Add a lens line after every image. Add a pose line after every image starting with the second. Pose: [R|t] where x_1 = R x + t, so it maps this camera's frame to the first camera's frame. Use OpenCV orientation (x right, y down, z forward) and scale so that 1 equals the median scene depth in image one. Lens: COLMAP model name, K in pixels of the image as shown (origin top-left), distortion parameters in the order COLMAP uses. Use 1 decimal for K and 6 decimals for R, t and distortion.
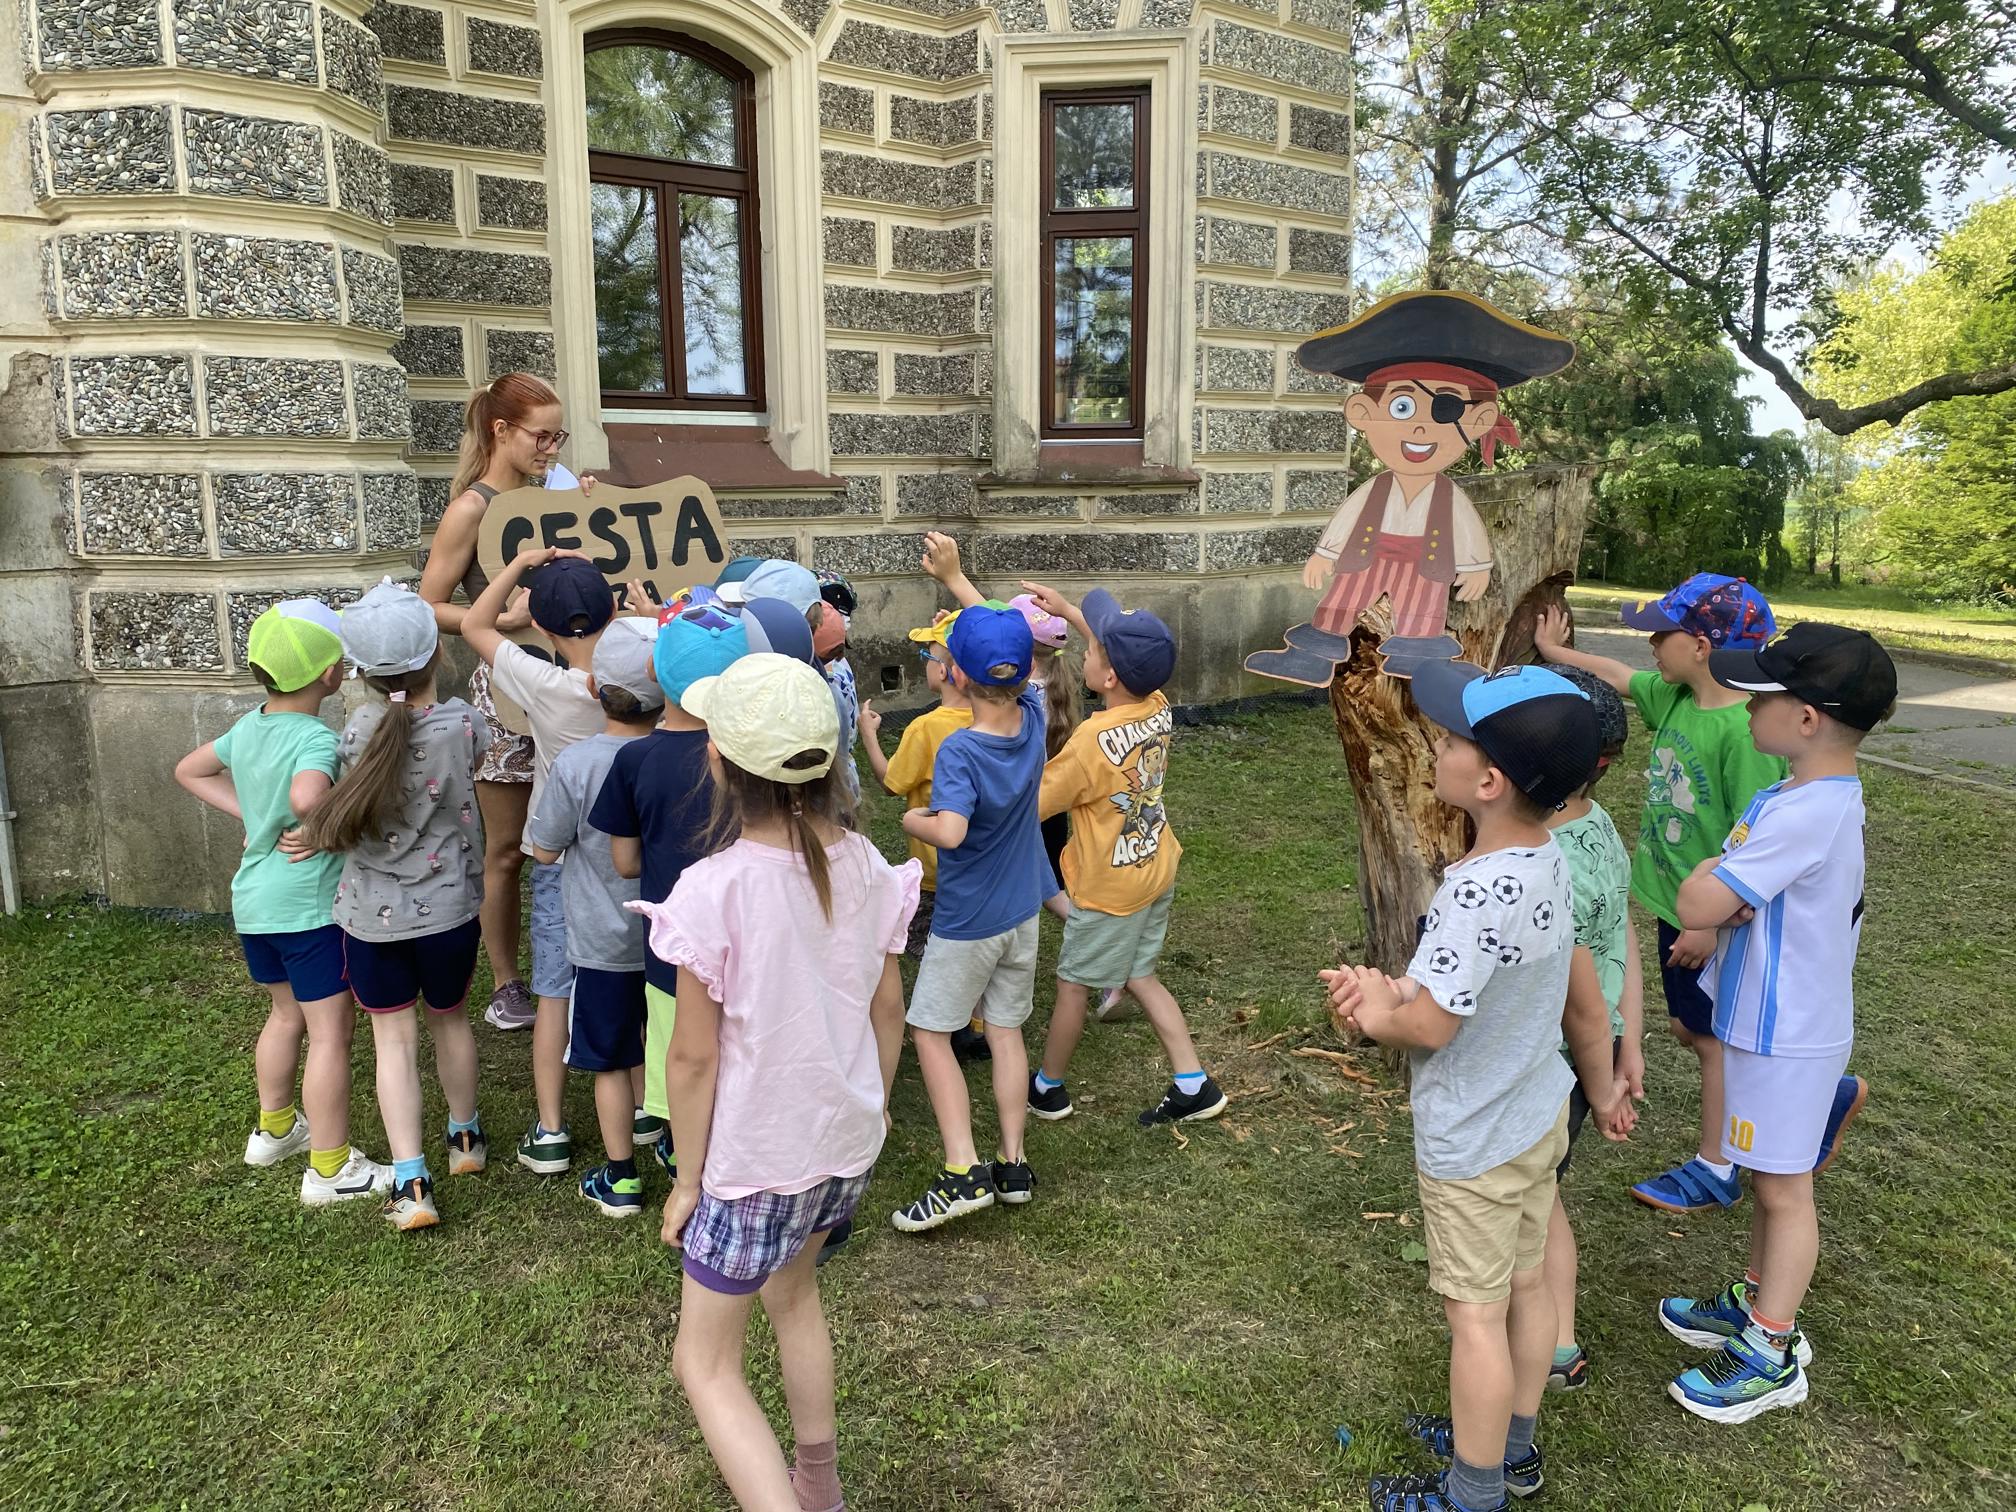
lens RADIAL K [[1527.4, 0, 986.7], [0, 1527.4, 753.5], [0, 0, 1]] dist [0.030440, -0.046299]
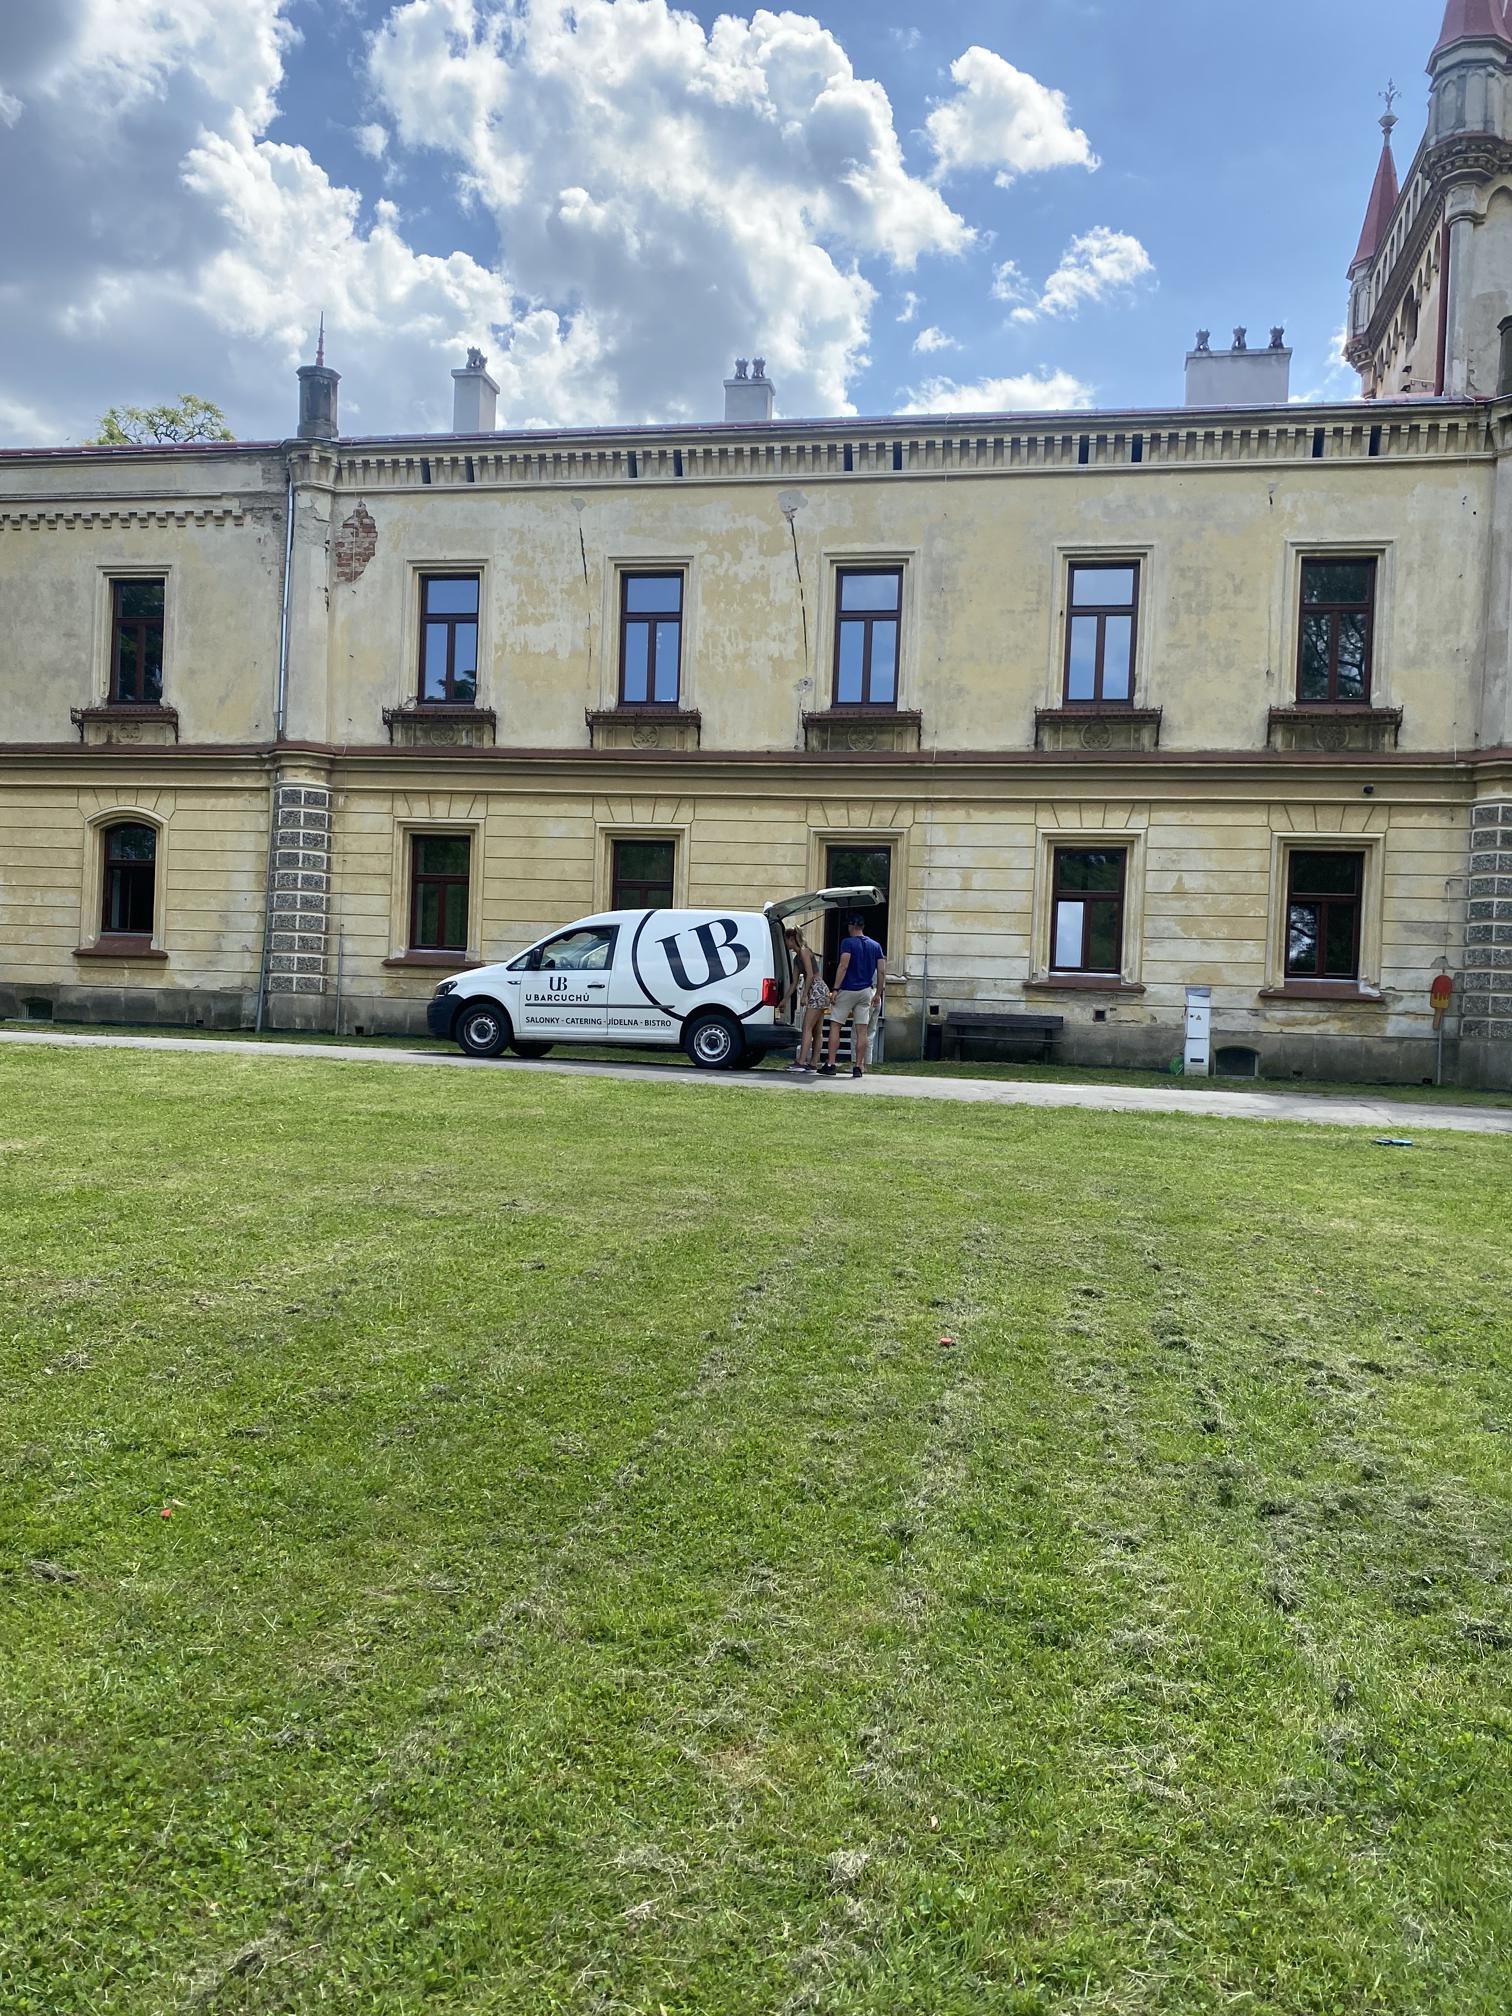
lens RADIAL K [[1527.4, 0, 770.1], [0, 1527.4, 1025.7], [0, 0, 1]] dist [0.030440, -0.046299]
pose [[0.623426, 0.028455, -0.781364, 1.184948], [-0.184571, 0.976451, -0.111704, 0.552351], [0.759785, 0.213857, 0.613997, -2.345926]]
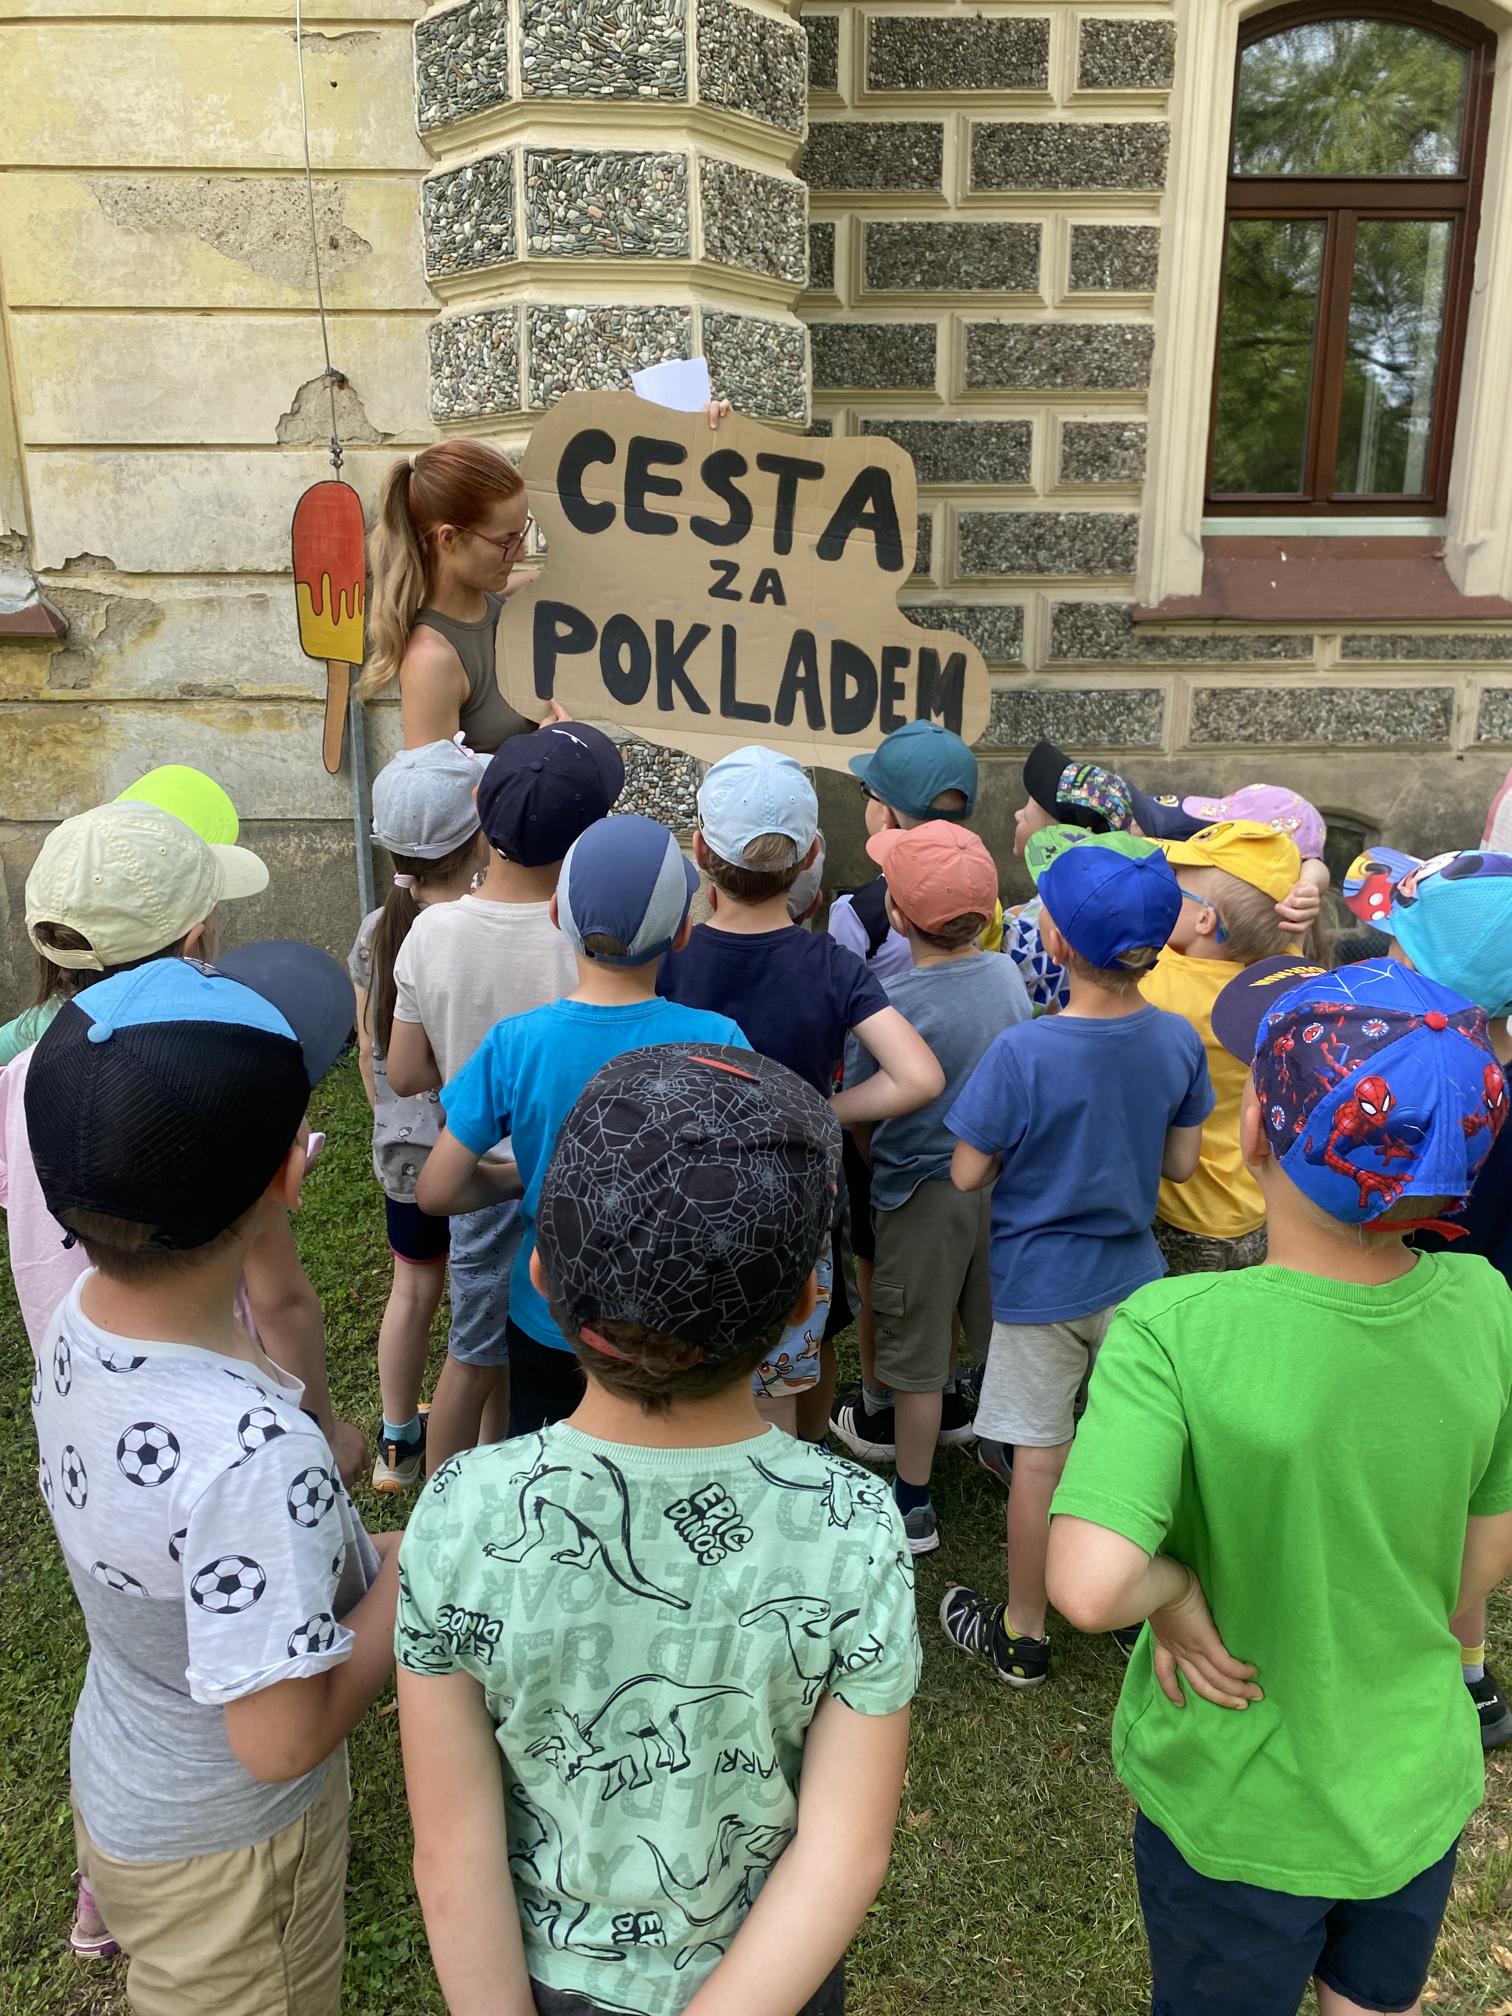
lens RADIAL K [[1527.4, 0, 797.5], [0, 1527.4, 1031.1], [0, 0, 1]] dist [0.030440, -0.046299]
pose [[0.793175, 0.168411, -0.585245, 0.100857], [-0.114125, 0.985082, 0.128797, -0.043402], [0.598205, -0.035367, 0.800562, 0.242748]]
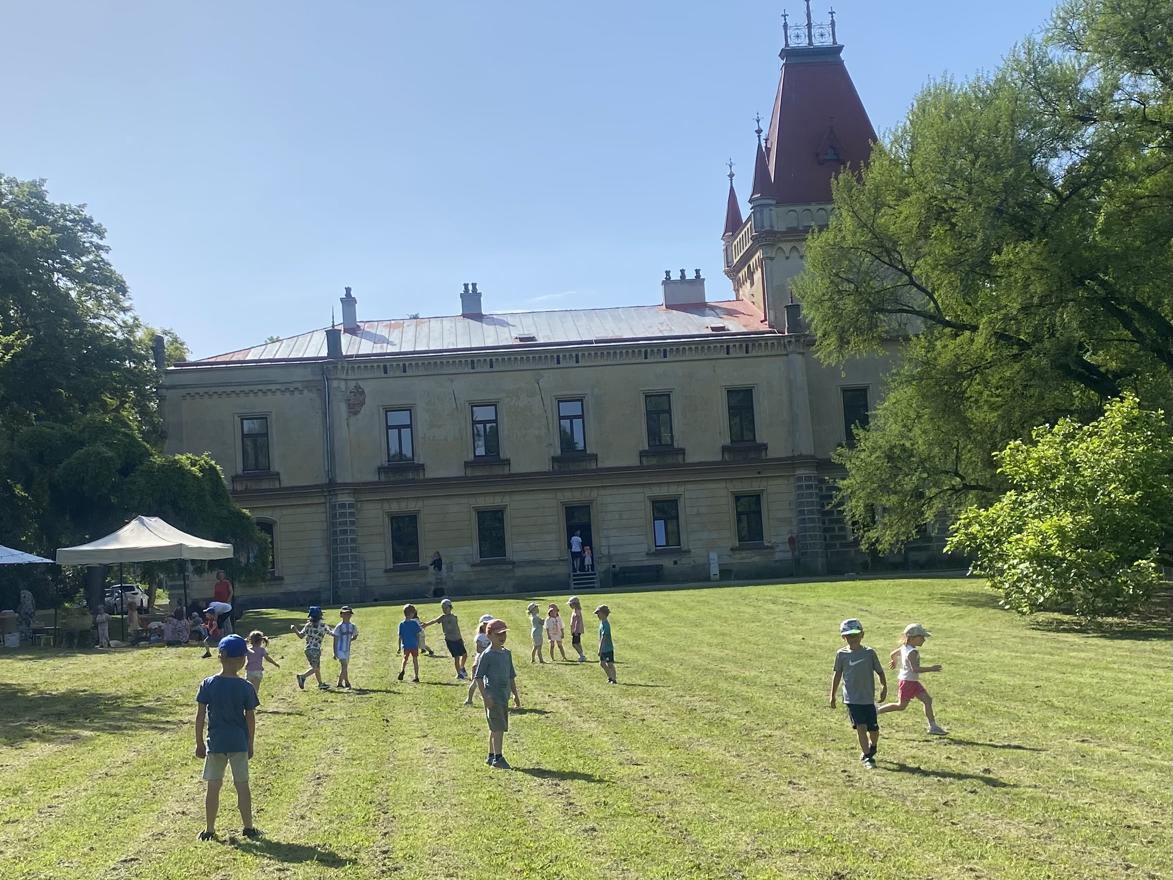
lens RADIAL K [[1511.2, 0, 564.8], [0, 1511.2, 457.8], [0, 0, 1]] dist [0.103232, 0.000000]
pose [[0.796000, -0.104313, -0.596240, 3.787297], [-0.048156, 0.971002, -0.234169, 1.510766], [0.603378, 0.215112, 0.767895, -6.964891]]
